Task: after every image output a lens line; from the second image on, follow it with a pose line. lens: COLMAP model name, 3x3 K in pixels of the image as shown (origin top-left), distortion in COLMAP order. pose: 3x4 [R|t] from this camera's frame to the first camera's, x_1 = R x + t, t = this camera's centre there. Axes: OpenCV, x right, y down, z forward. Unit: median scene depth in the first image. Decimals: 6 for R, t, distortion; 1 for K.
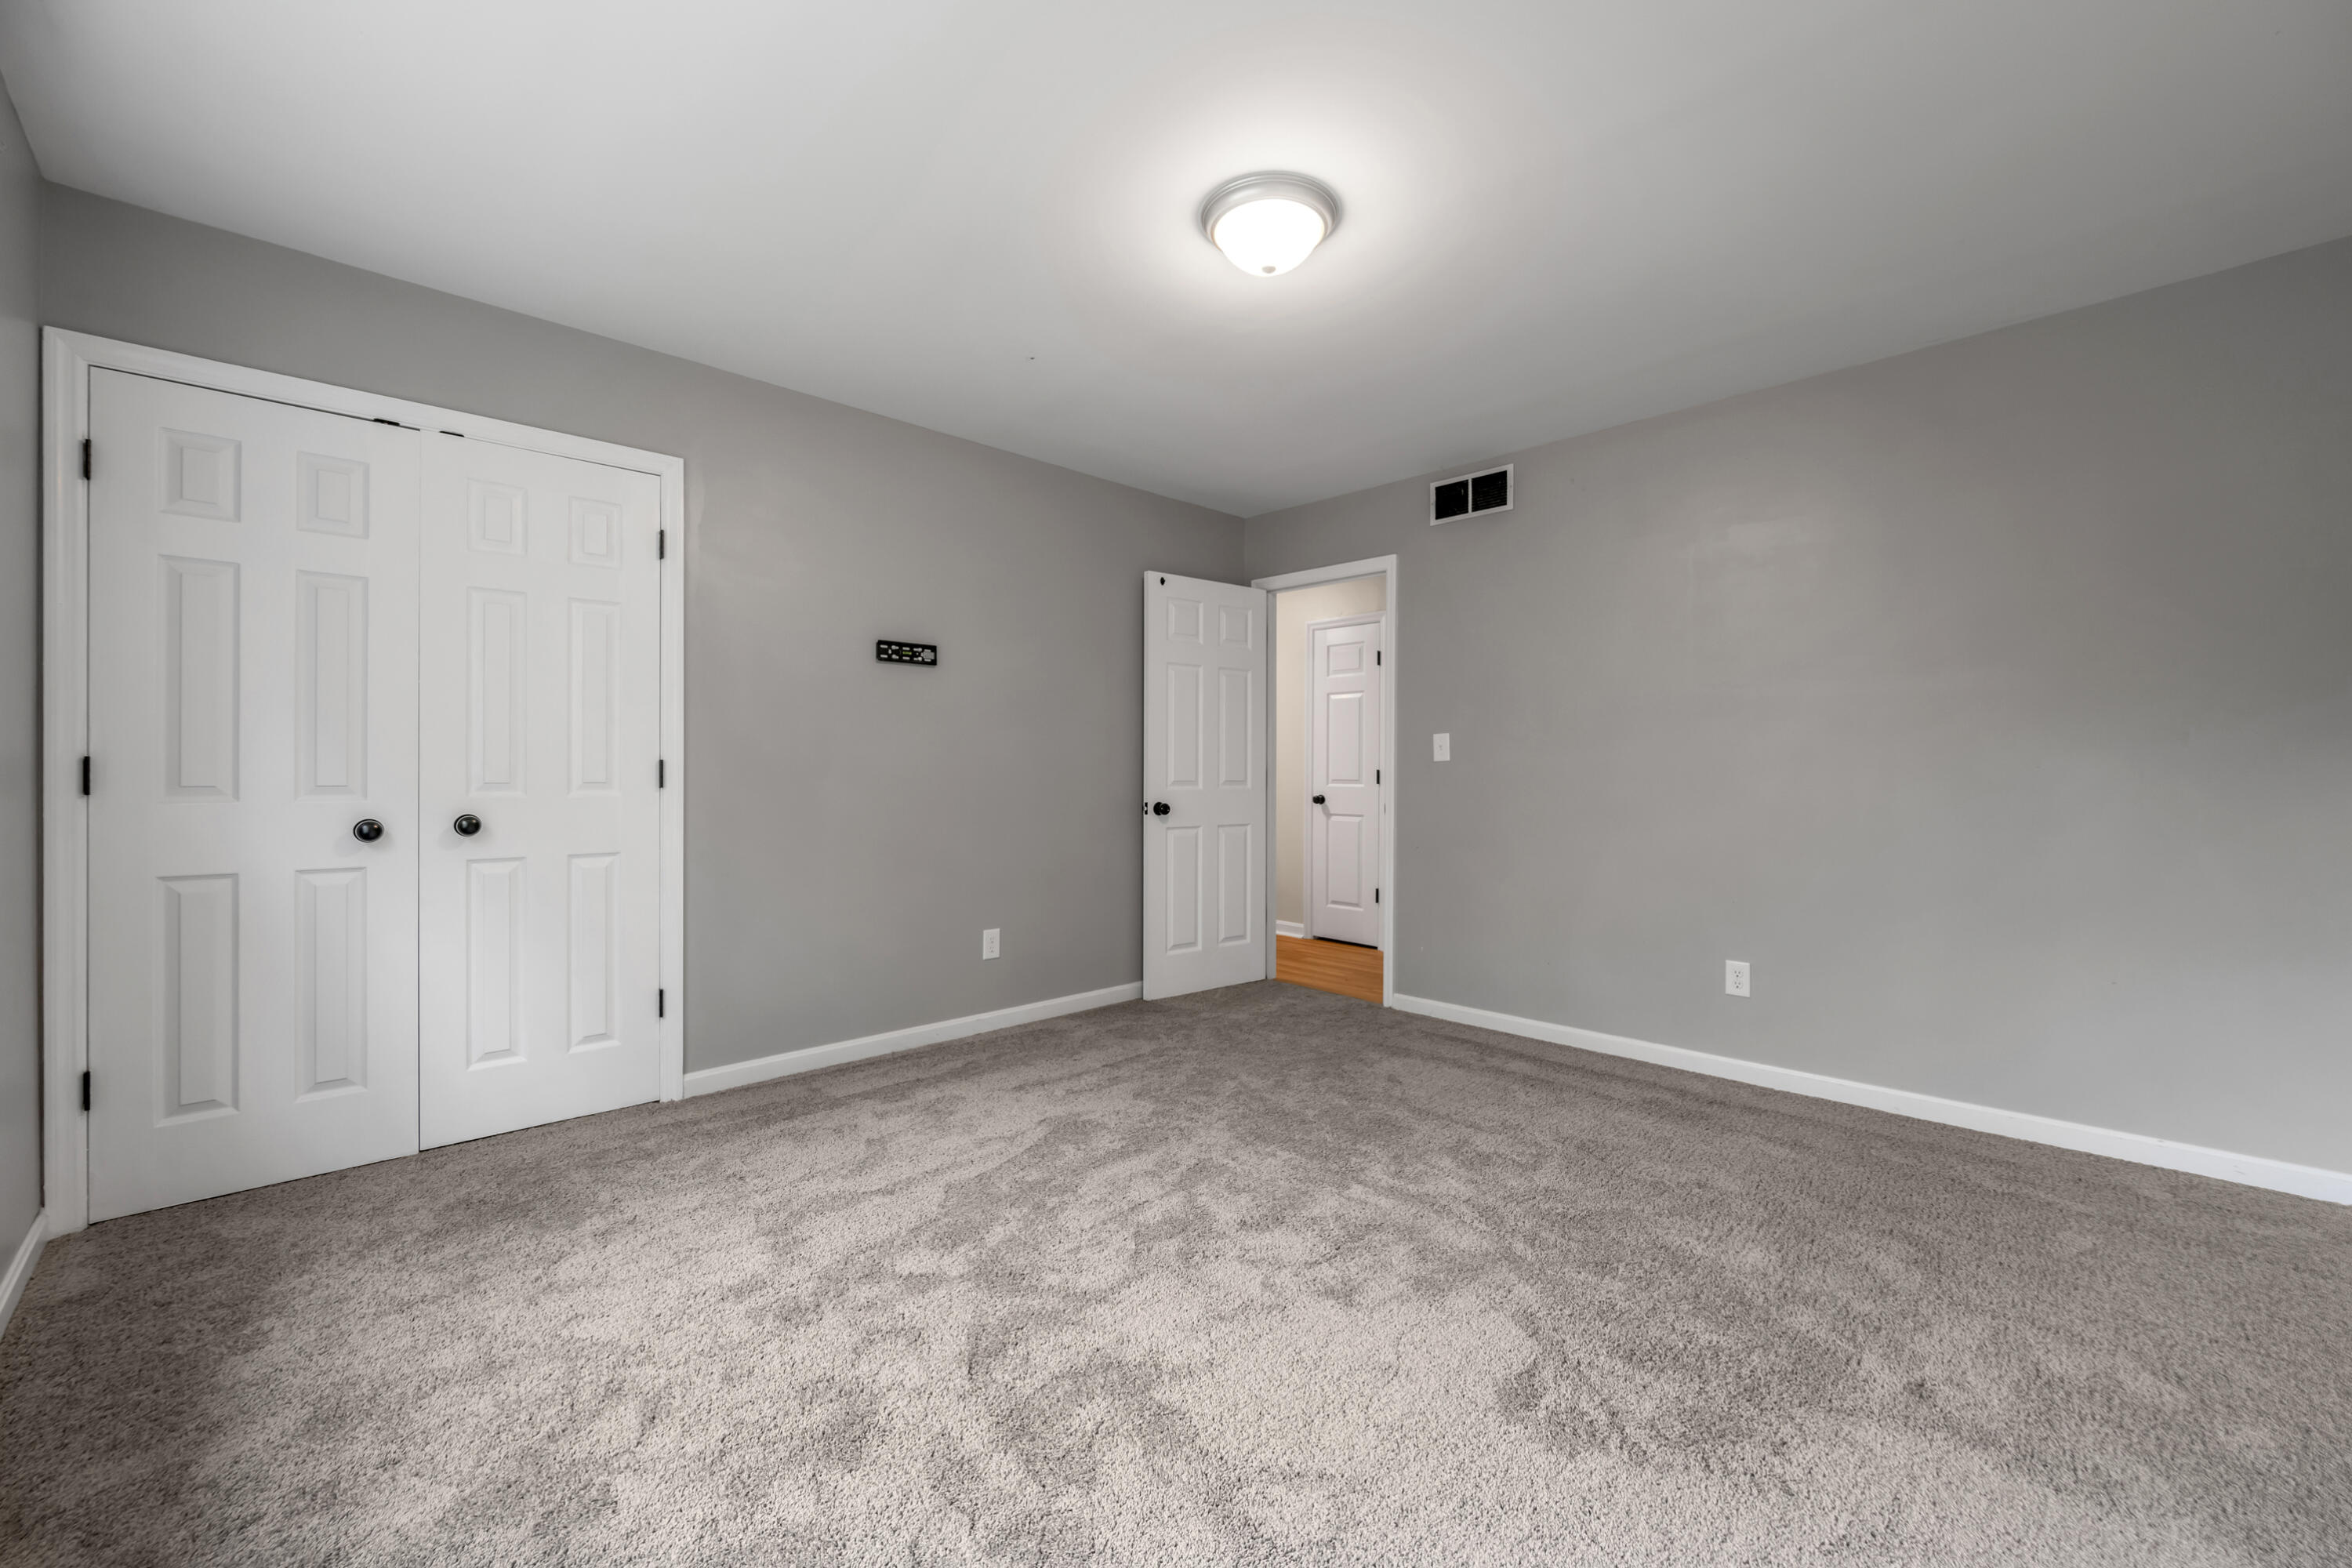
lens RADIAL K [[960.4, 0, 1134.8], [0, 960.4, 771.9], [0, 0, 1]] dist [-0.011634, 0.001045]
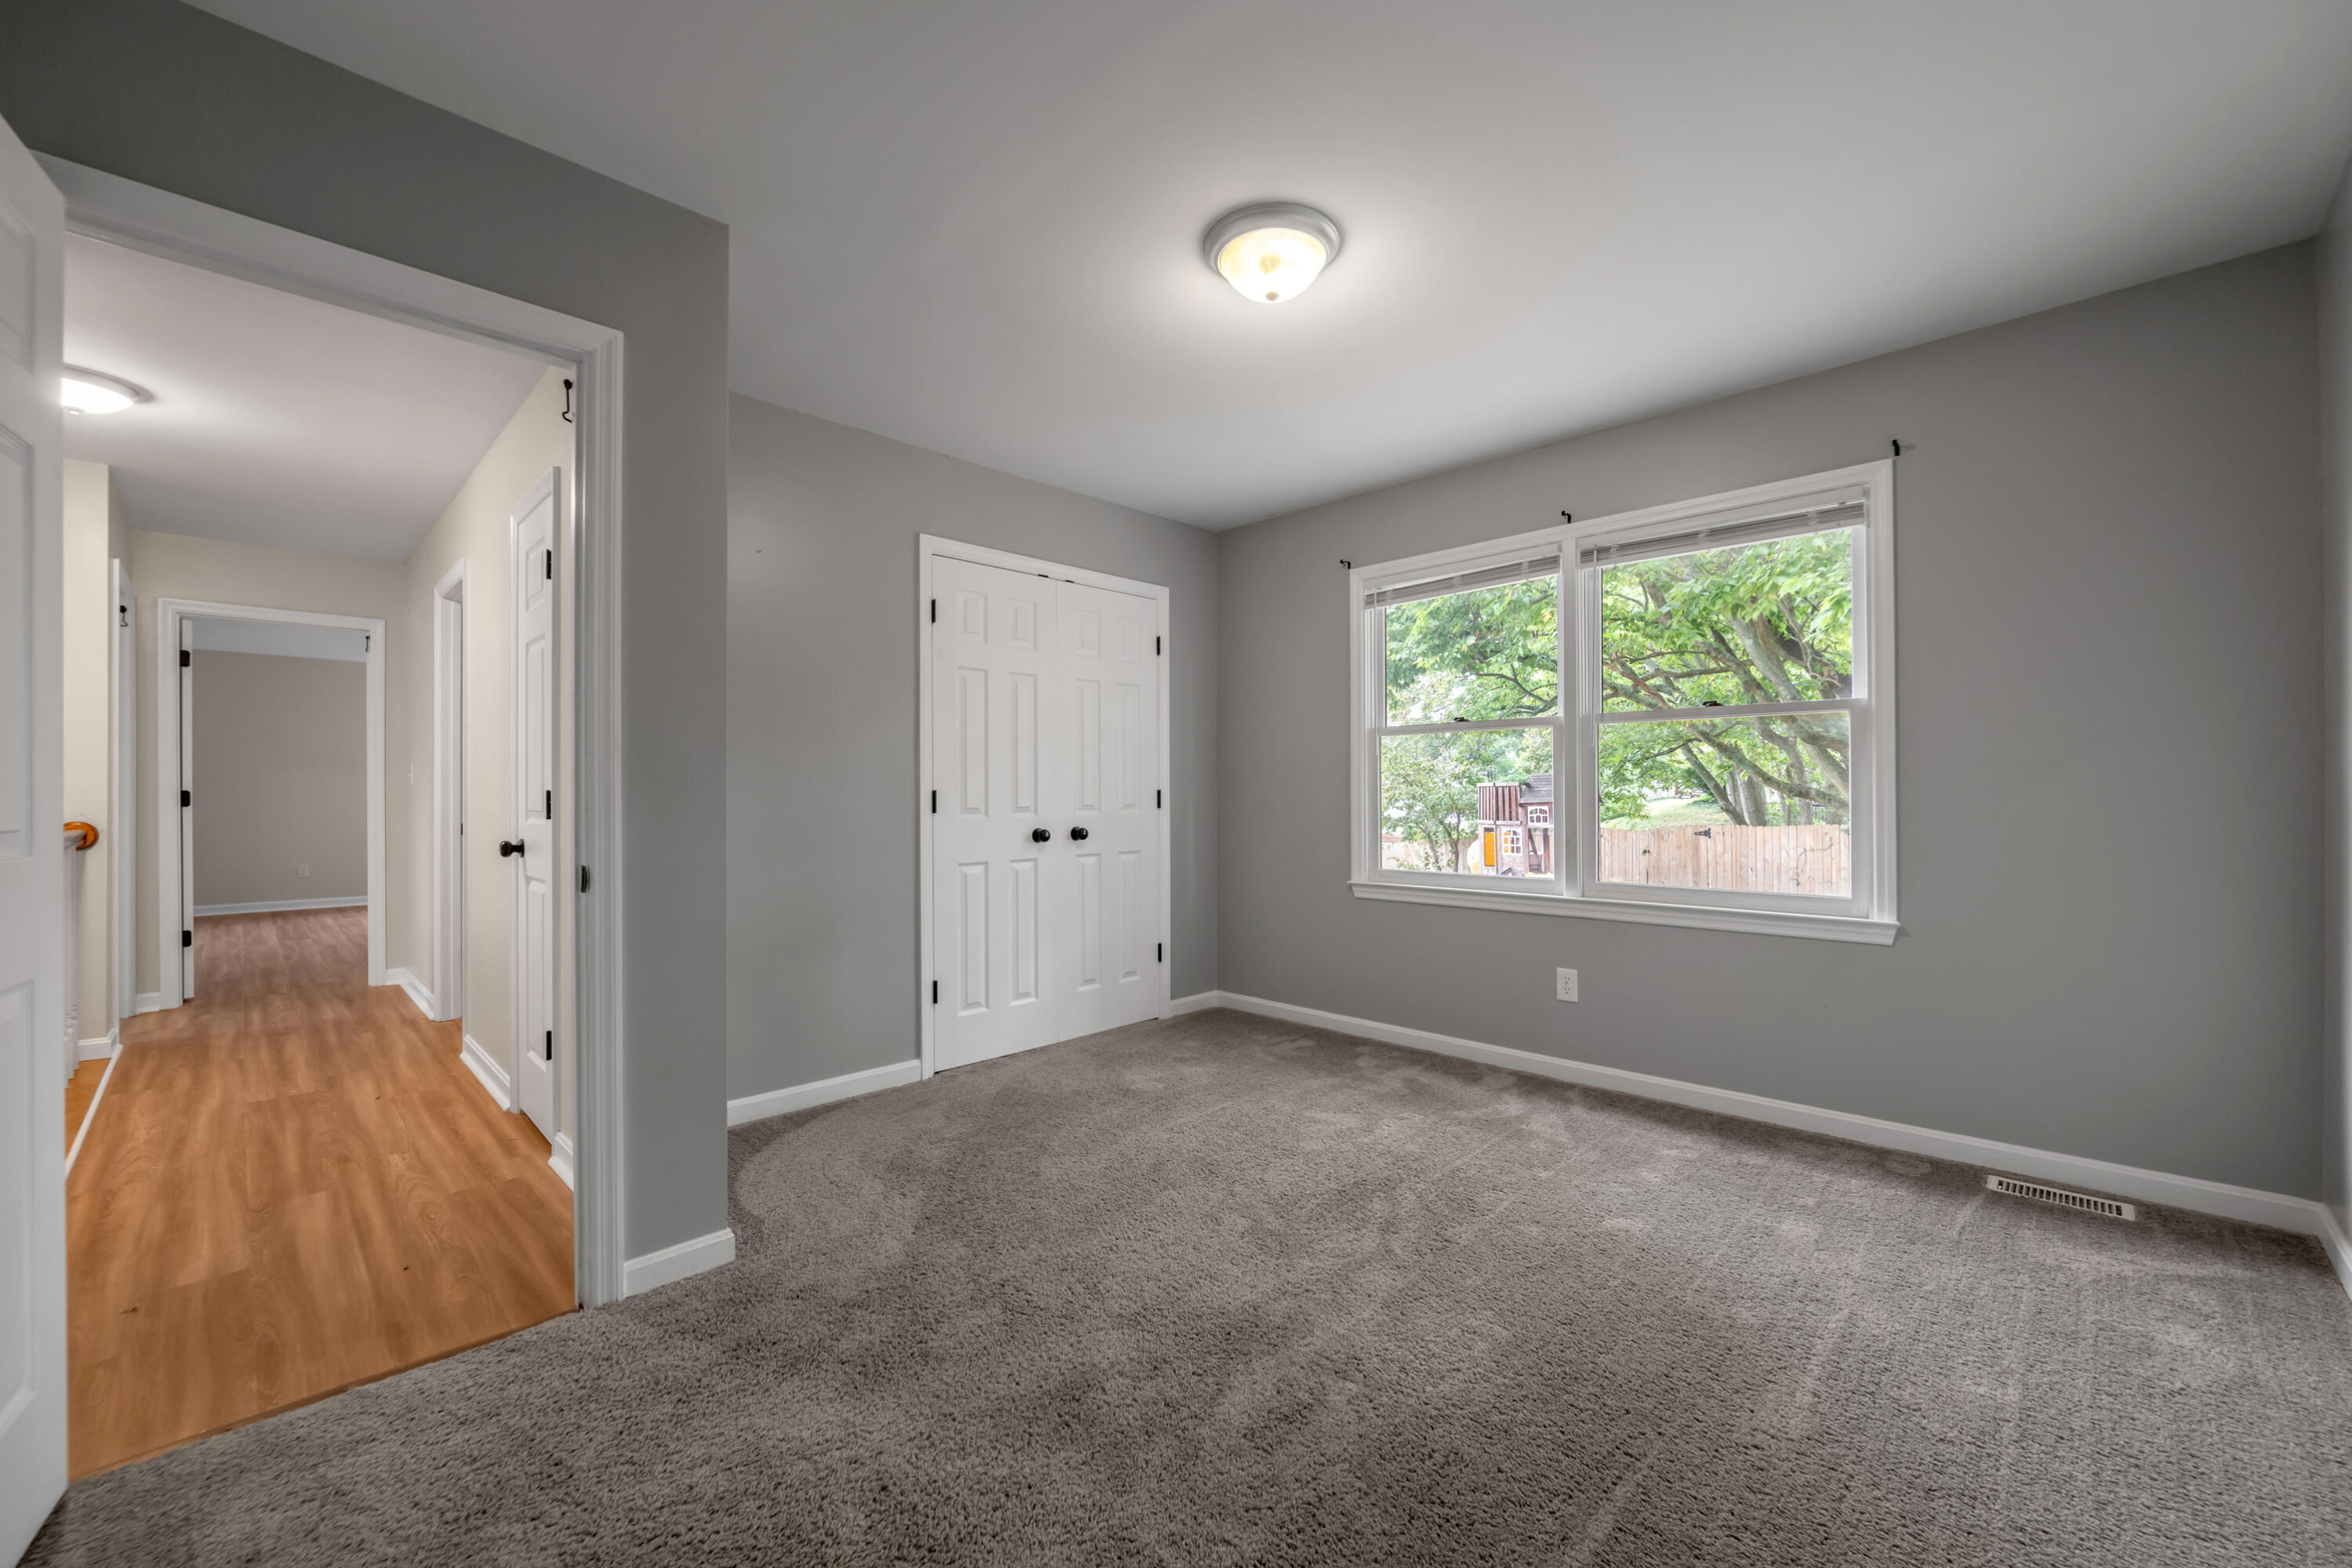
lens RADIAL K [[1011.6, 0, 1128.7], [0, 1011.6, 795.1], [0, 0, 1]] dist [0.001488, -0.000389]
pose [[0.999129, -0.011039, 0.040247, -0.681044], [0.011123, 0.999936, -0.001862, -0.000826], [-0.040224, 0.002308, 0.999188, -0.642959]]
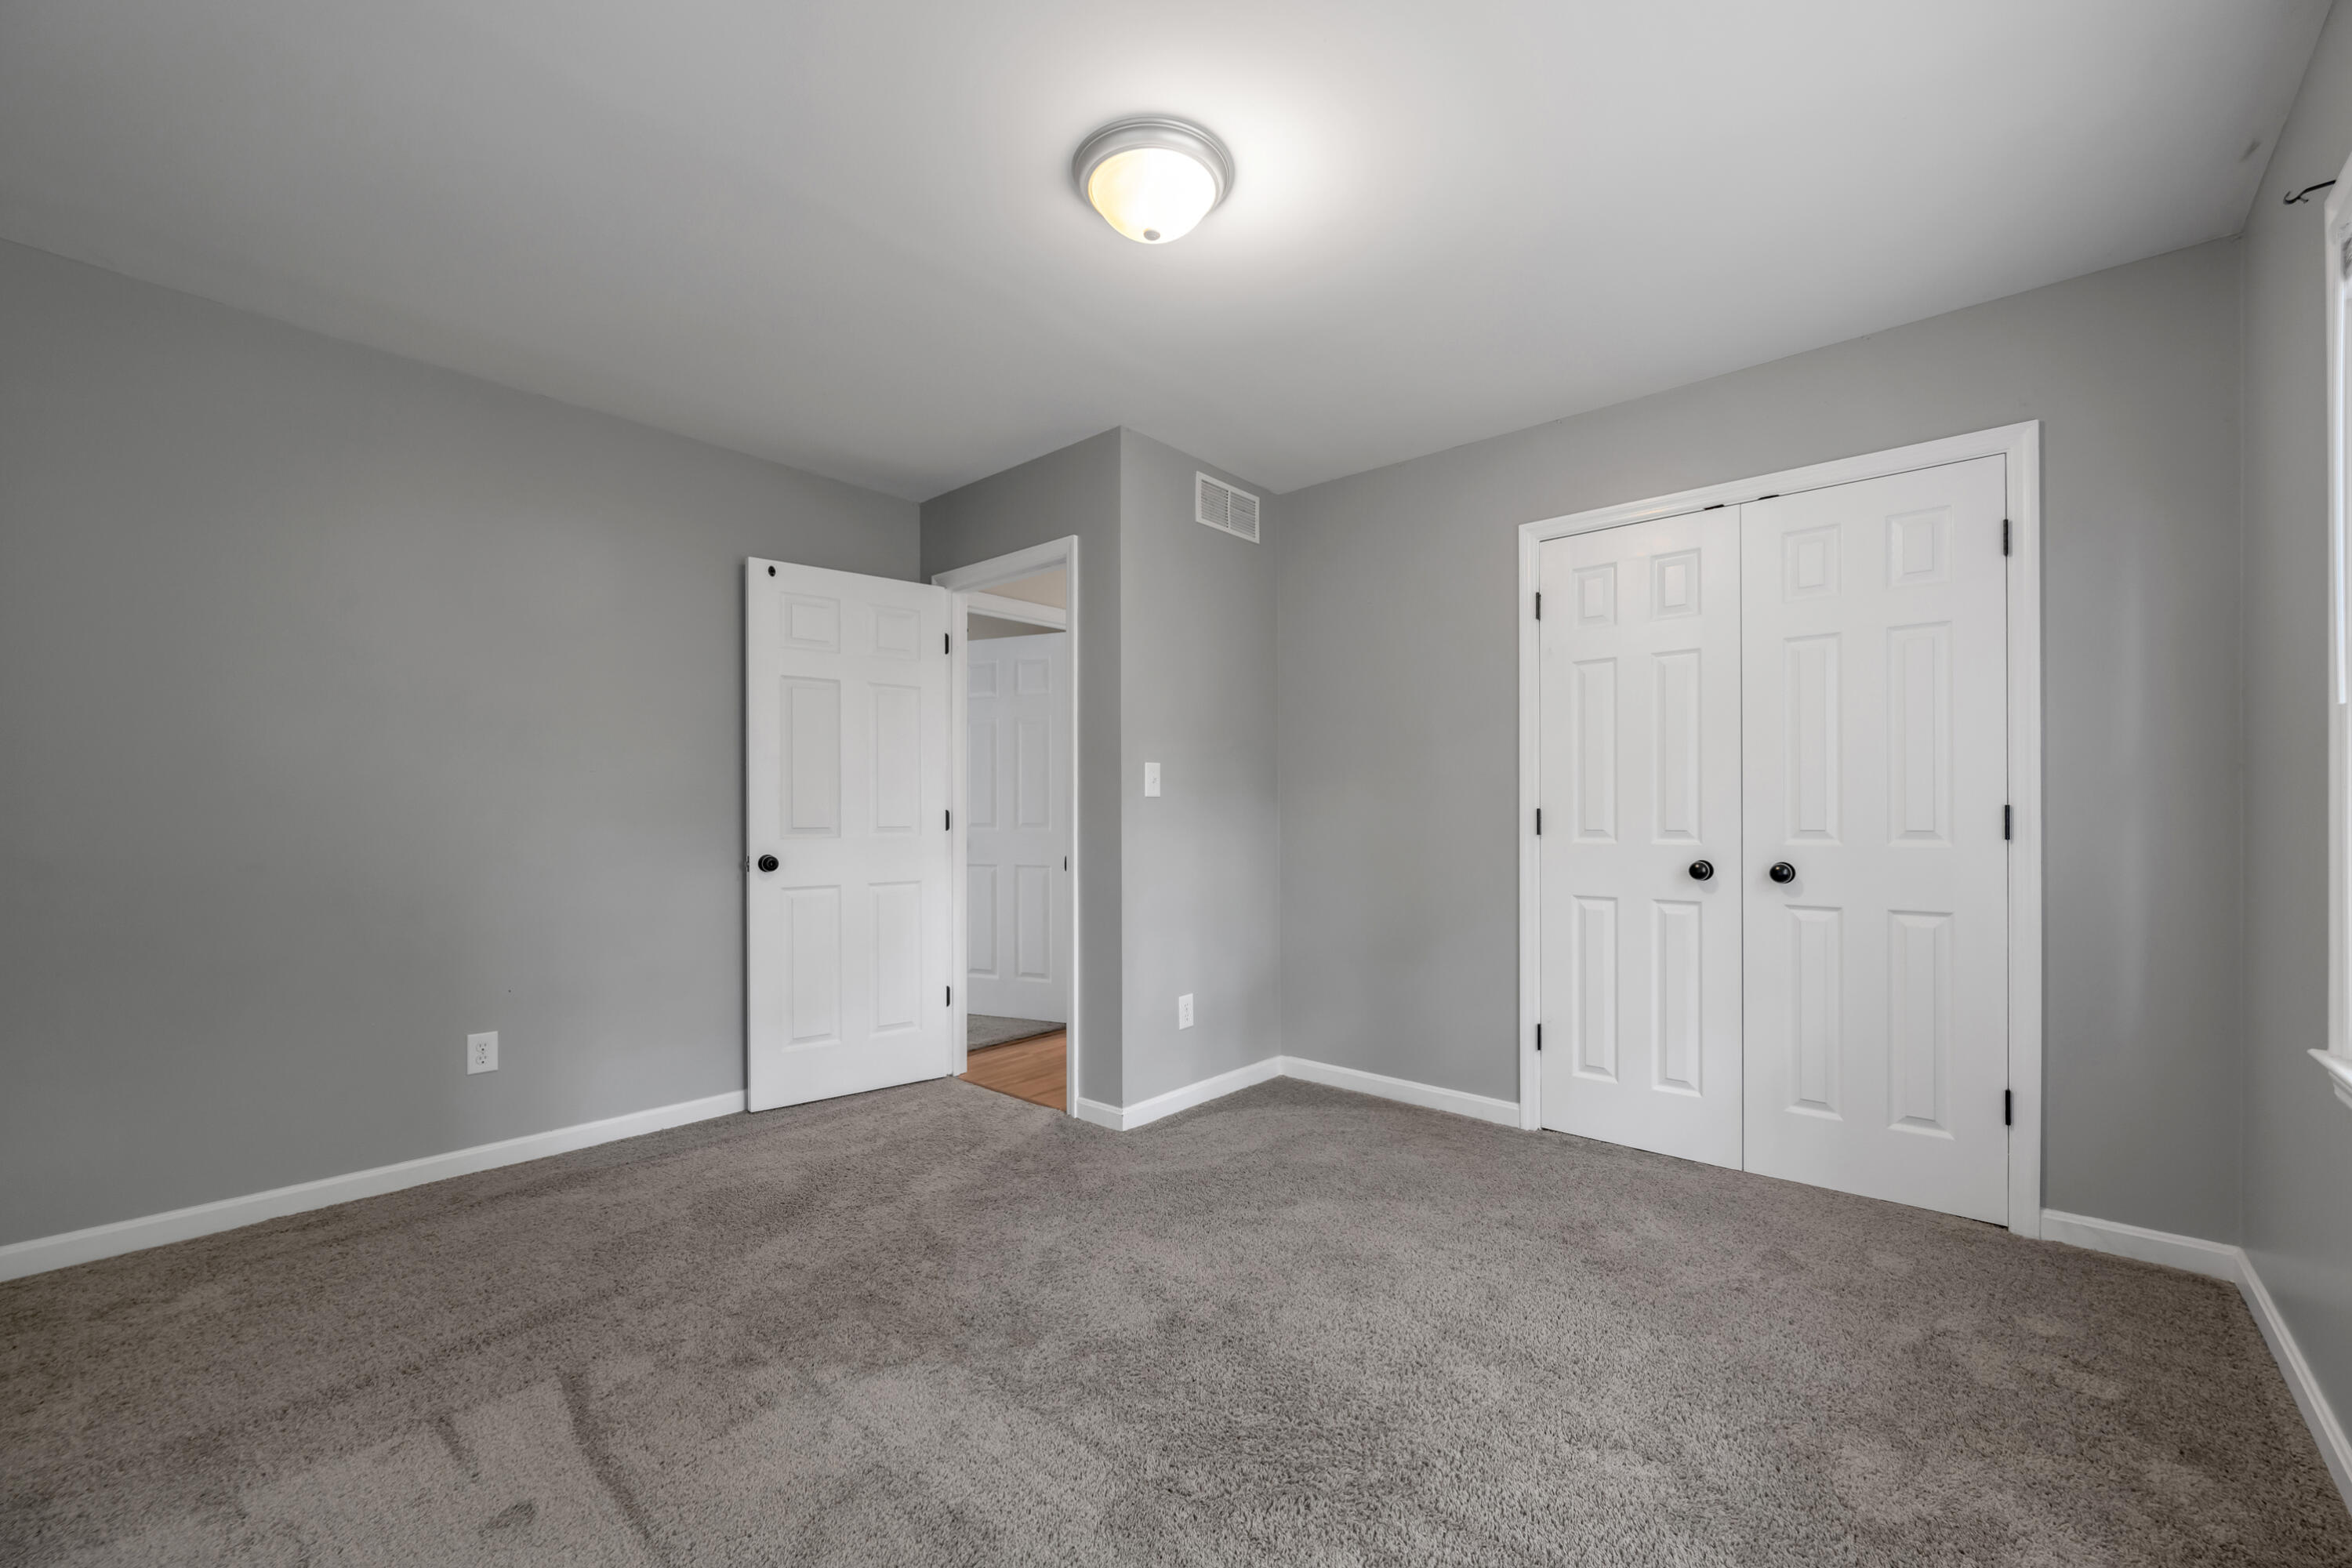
lens RADIAL K [[1011.6, 0, 1228.4], [0, 1011.6, 810.2], [0, 0, 1]] dist [0.001488, -0.000389]
pose [[0.078495, -0.009848, -0.996866, 0.343038], [-0.000573, 0.999951, -0.009924, 0.001781], [0.996914, 0.001350, 0.078485, 0.319326]]
